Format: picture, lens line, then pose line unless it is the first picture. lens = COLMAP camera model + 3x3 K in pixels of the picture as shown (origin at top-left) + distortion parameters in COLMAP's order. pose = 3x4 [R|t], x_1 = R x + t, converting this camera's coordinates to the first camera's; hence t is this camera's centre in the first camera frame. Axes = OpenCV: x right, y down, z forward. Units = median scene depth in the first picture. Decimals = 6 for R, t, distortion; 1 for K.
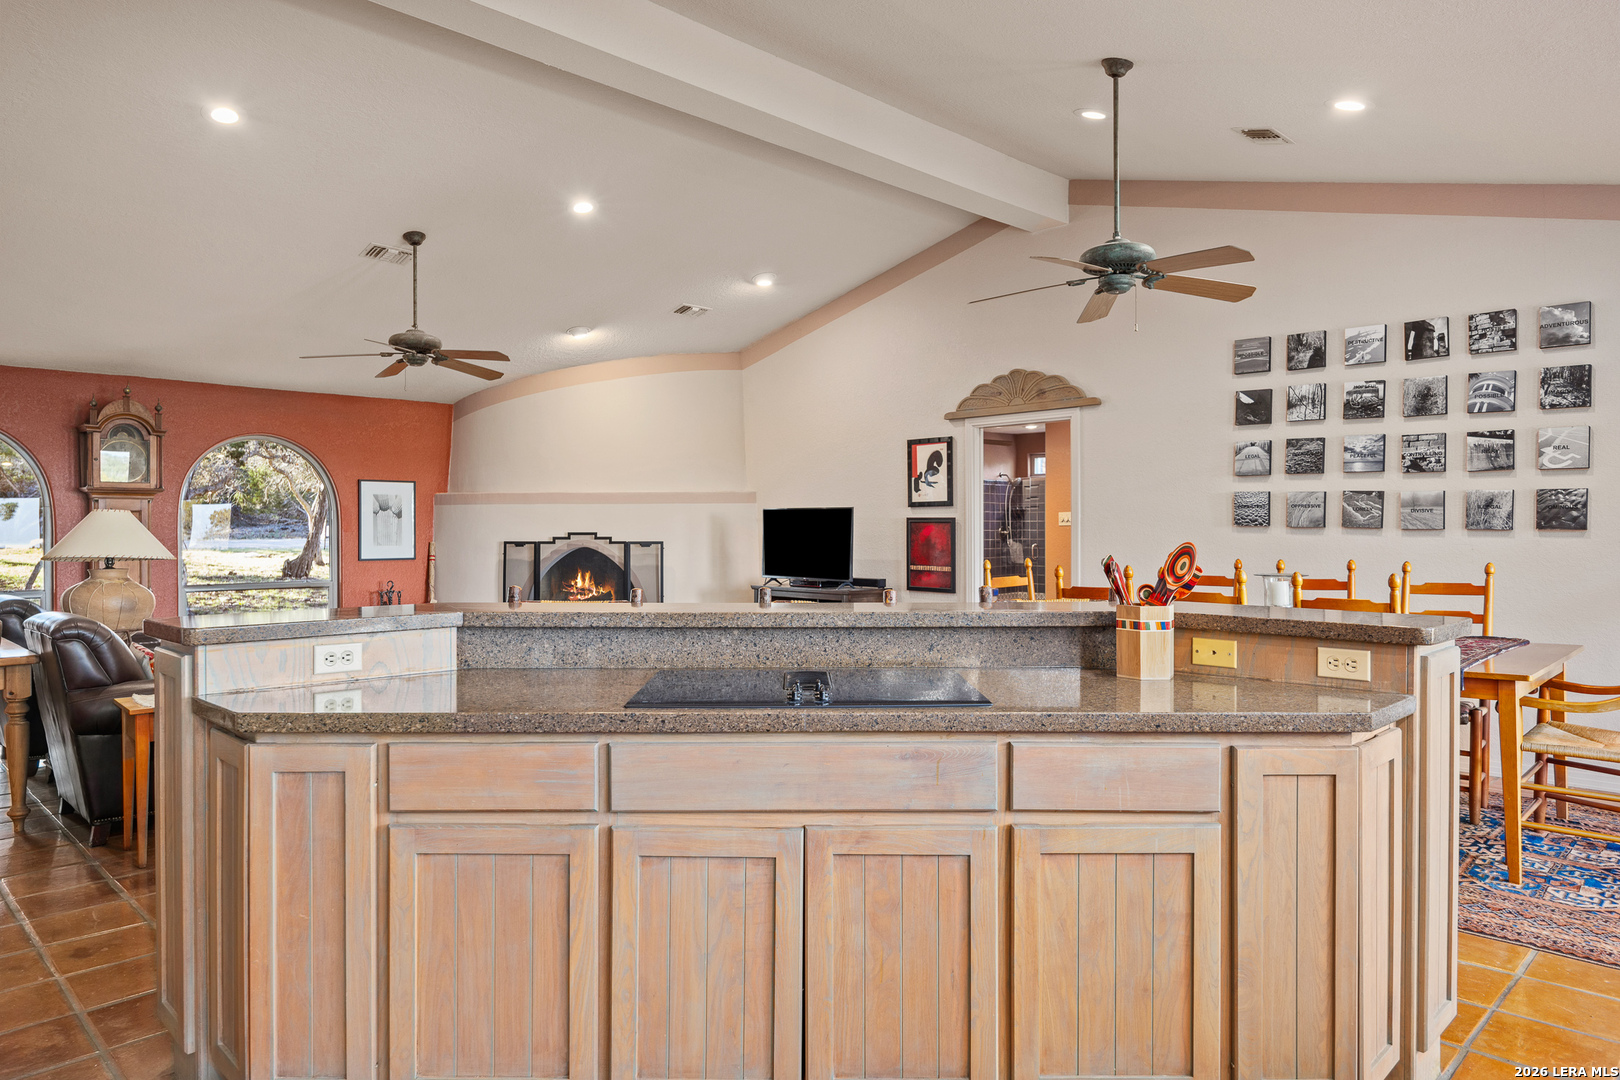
lens RADIAL K [[1031.1, 0, 808.7], [0, 1031.1, 536.3], [0, 0, 1]] dist [0.000841, -0.000615]
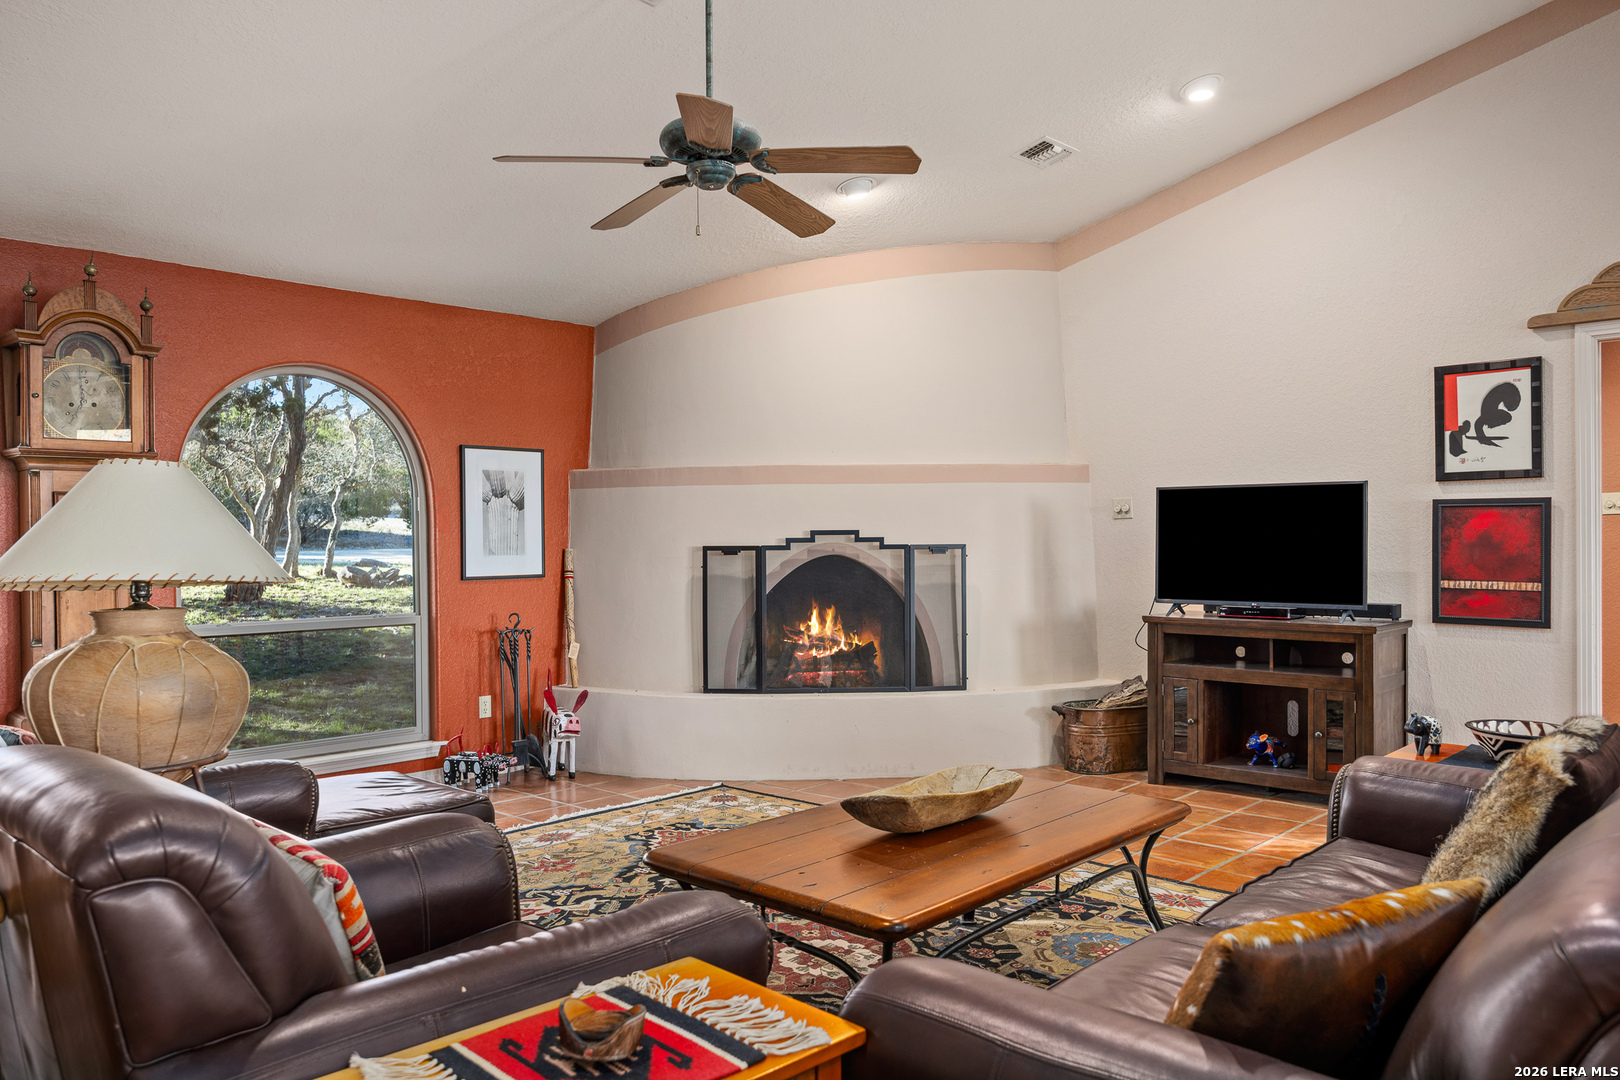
lens RADIAL K [[1166.9, 0, 816.0], [0, 1166.9, 544.7], [0, 0, 1]] dist [-0.002018, 0.004250]
pose [[0.999507, -0.007171, 0.030581, -0.267398], [0.007205, 0.999974, -0.000982, 0.005464], [-0.030573, 0.001202, 0.999532, 0.334900]]
